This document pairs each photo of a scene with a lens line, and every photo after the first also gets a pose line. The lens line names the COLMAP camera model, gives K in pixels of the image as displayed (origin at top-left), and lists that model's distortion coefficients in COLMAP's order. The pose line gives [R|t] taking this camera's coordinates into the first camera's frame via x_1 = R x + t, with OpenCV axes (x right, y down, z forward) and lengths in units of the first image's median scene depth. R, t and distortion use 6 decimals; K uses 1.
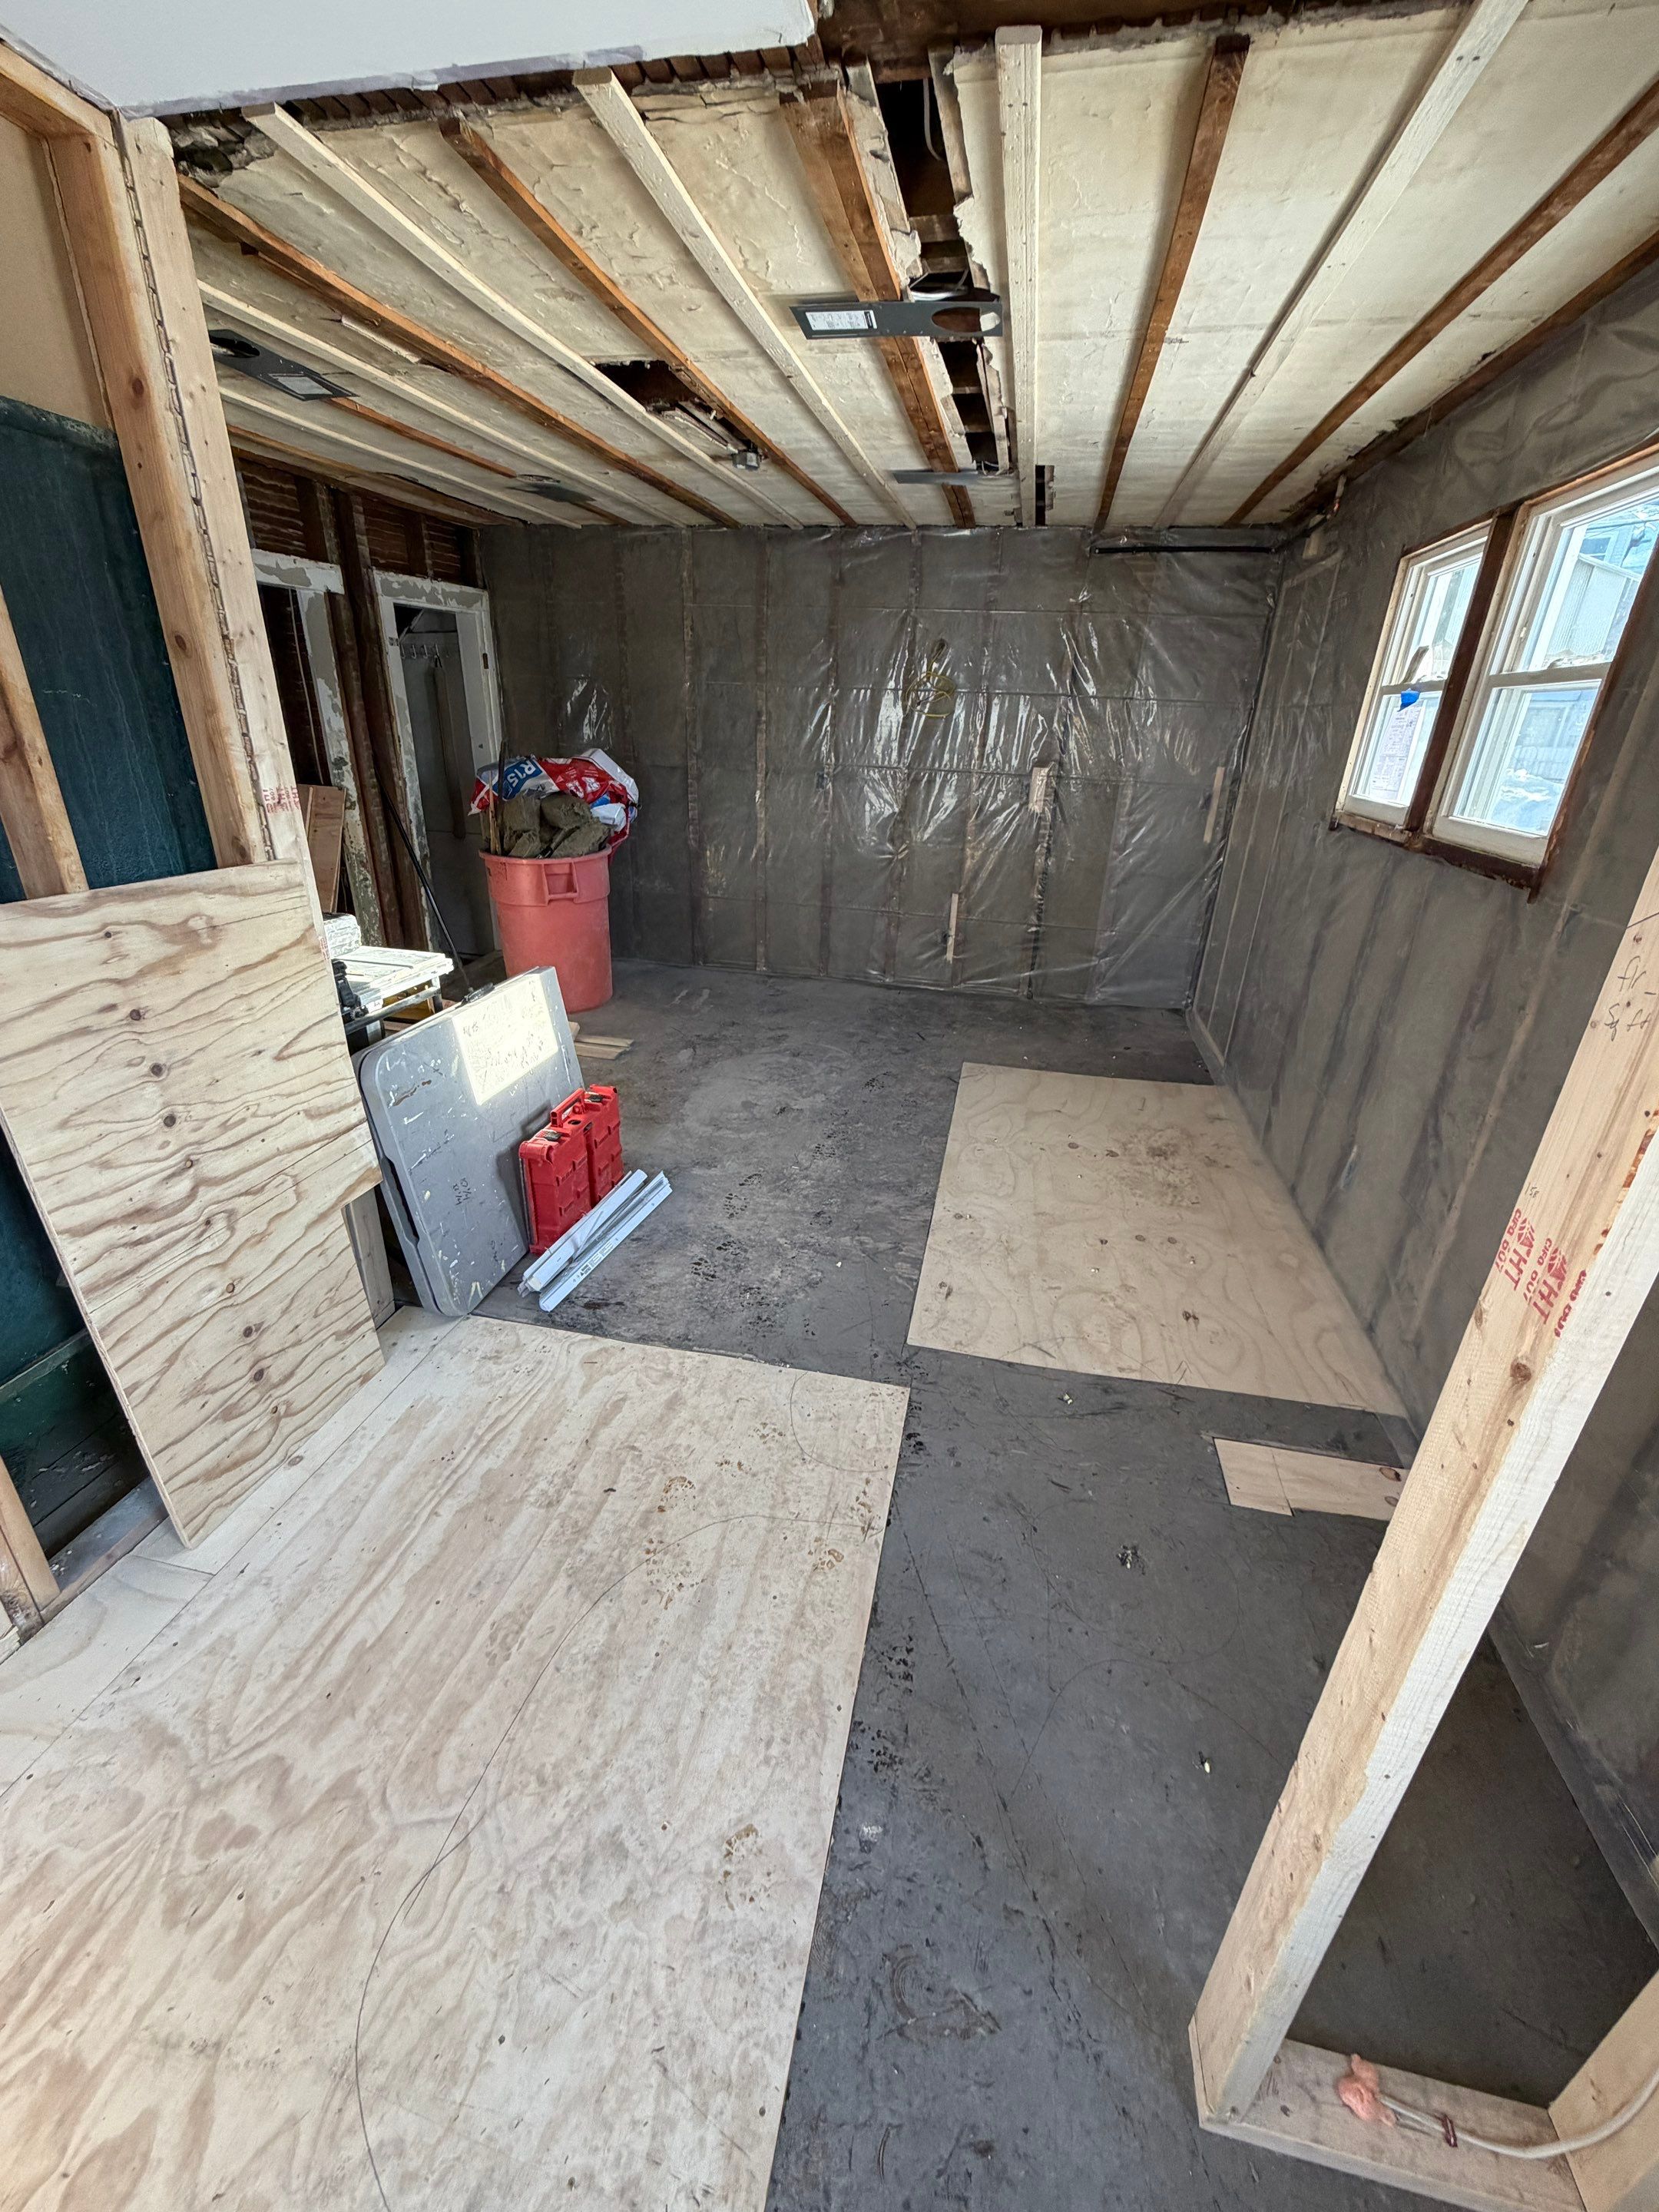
lens RADIAL K [[886.8, 0, 823.7], [0, 886.8, 1103.5], [0, 0, 1]] dist [-0.000571, 0.000239]
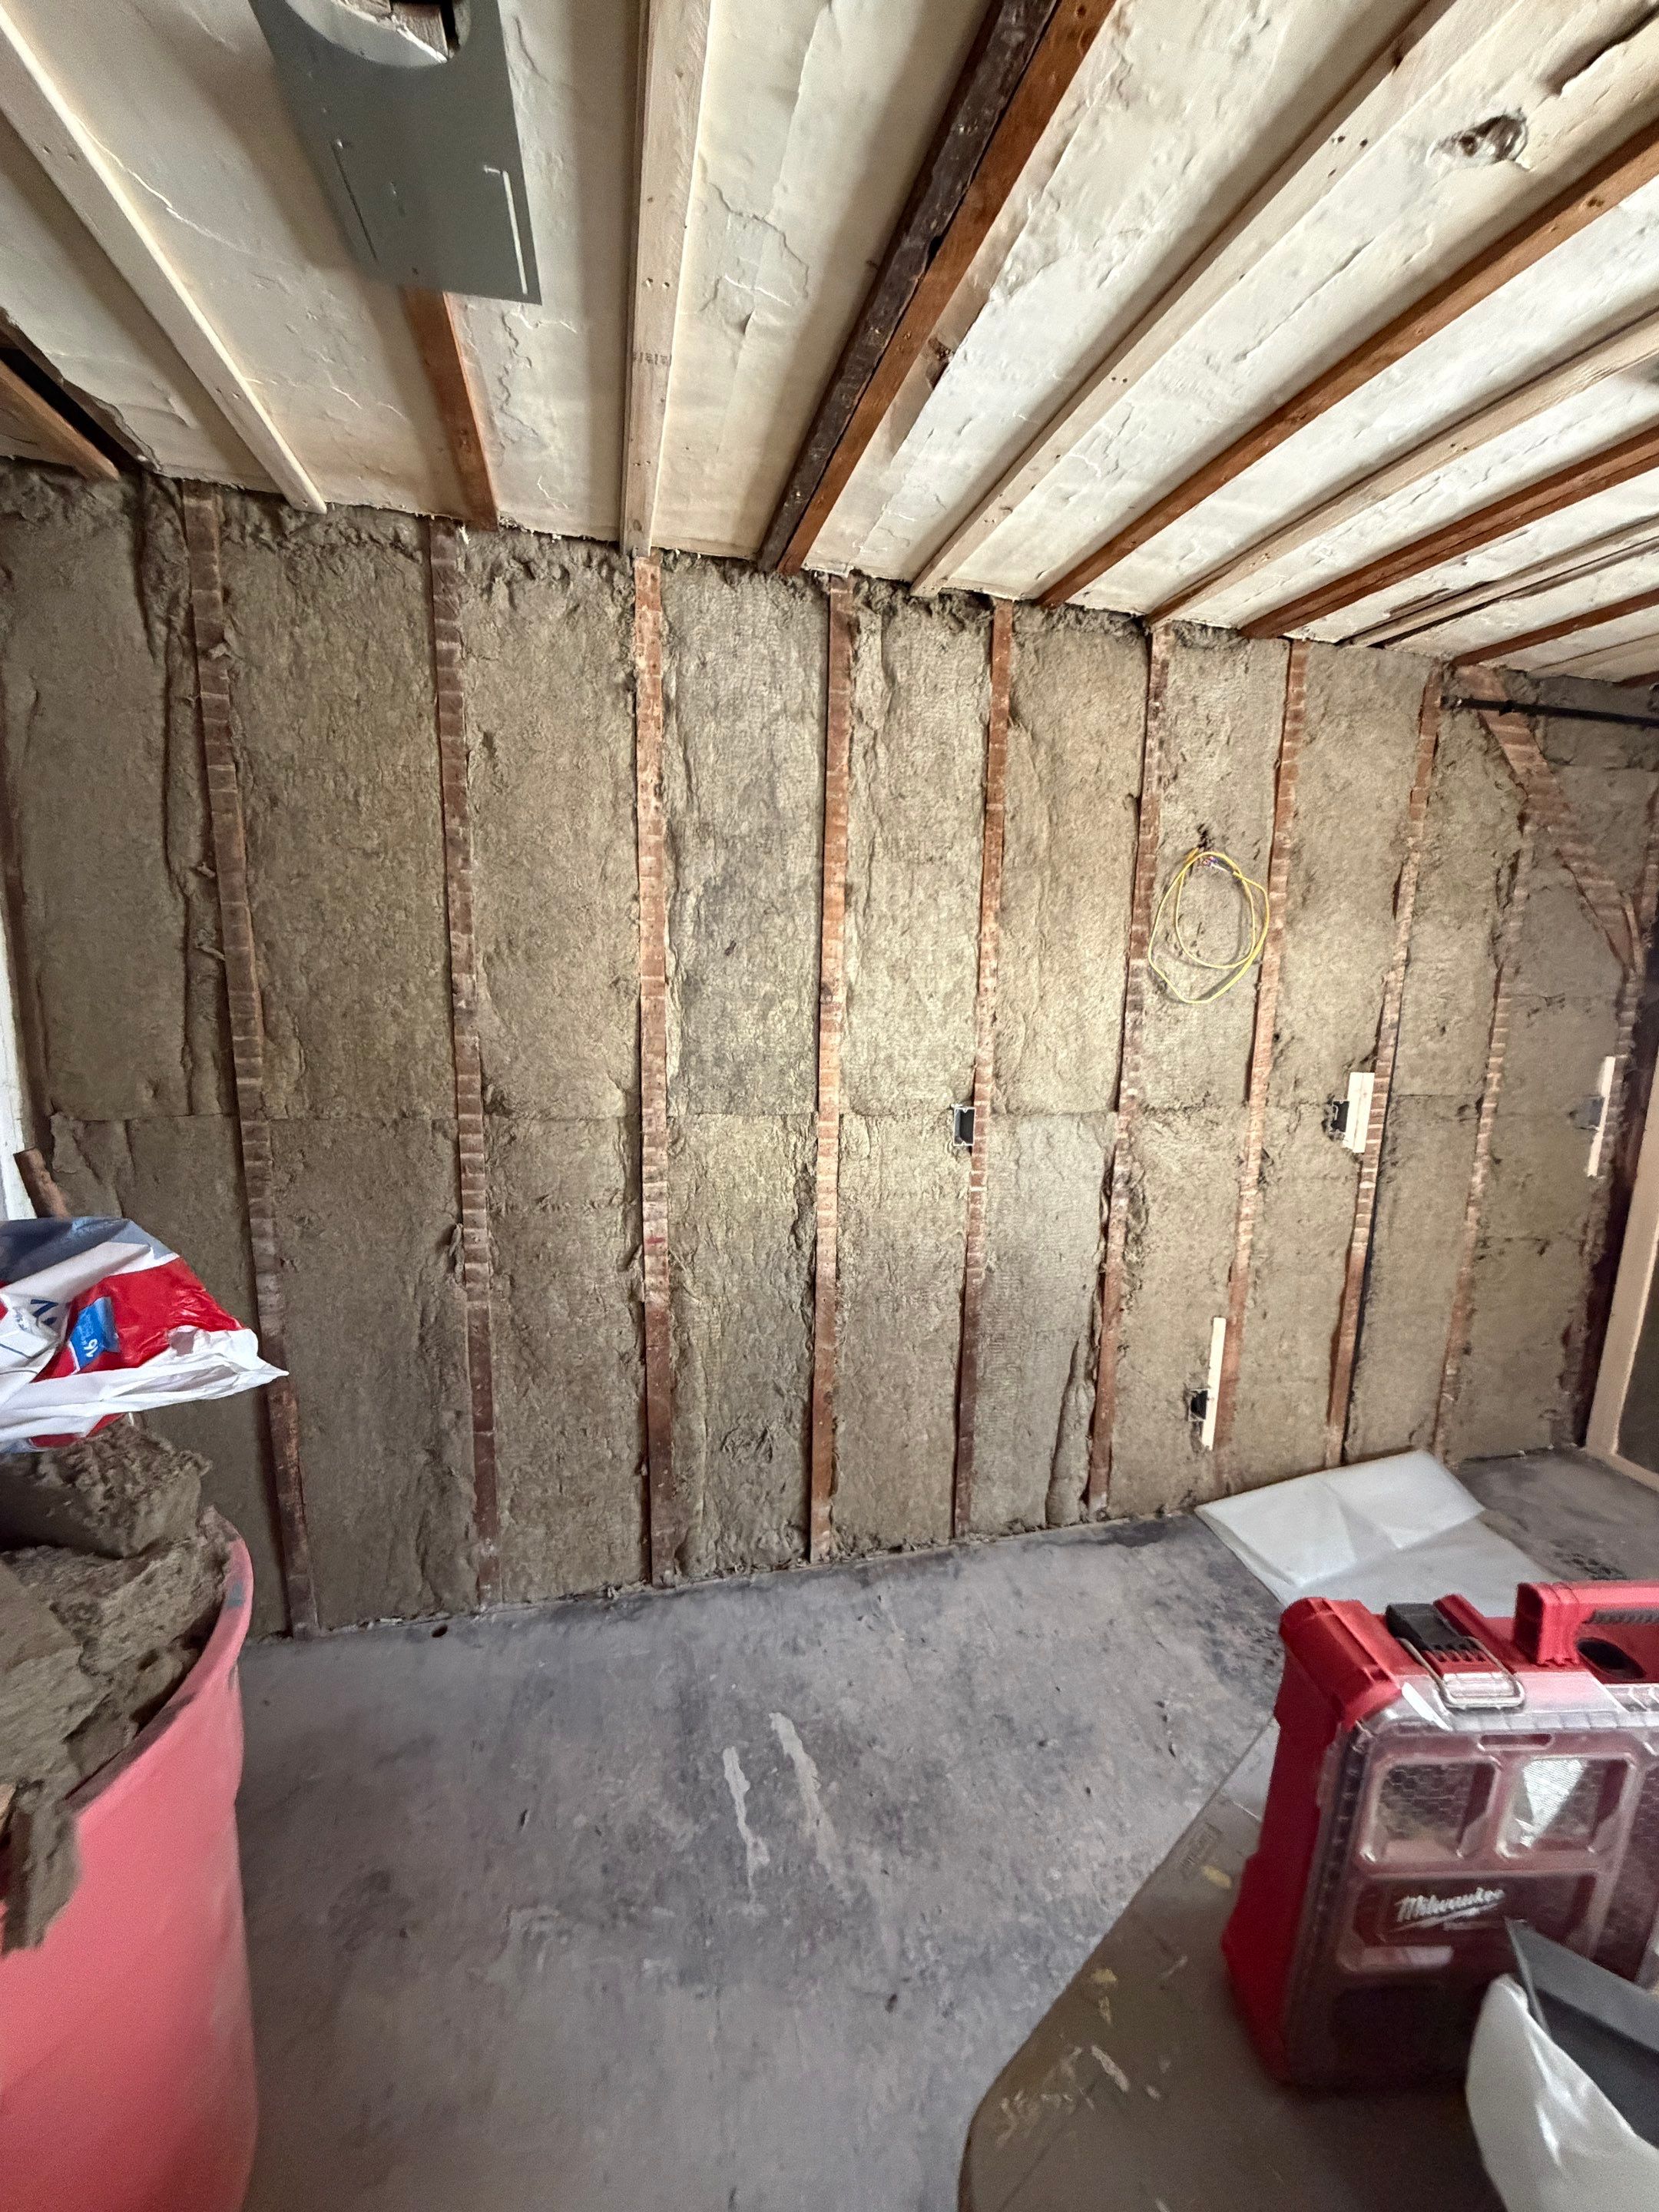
lens RADIAL K [[886.8, 0, 825.5], [0, 886.8, 1098.9], [0, 0, 1]] dist [-0.000571, 0.000239]
pose [[0.900169, -0.082717, 0.427614, -0.258904], [0.175455, 0.967480, -0.182202, -0.315318], [-0.398637, 0.239039, 0.885409, 0.646308]]
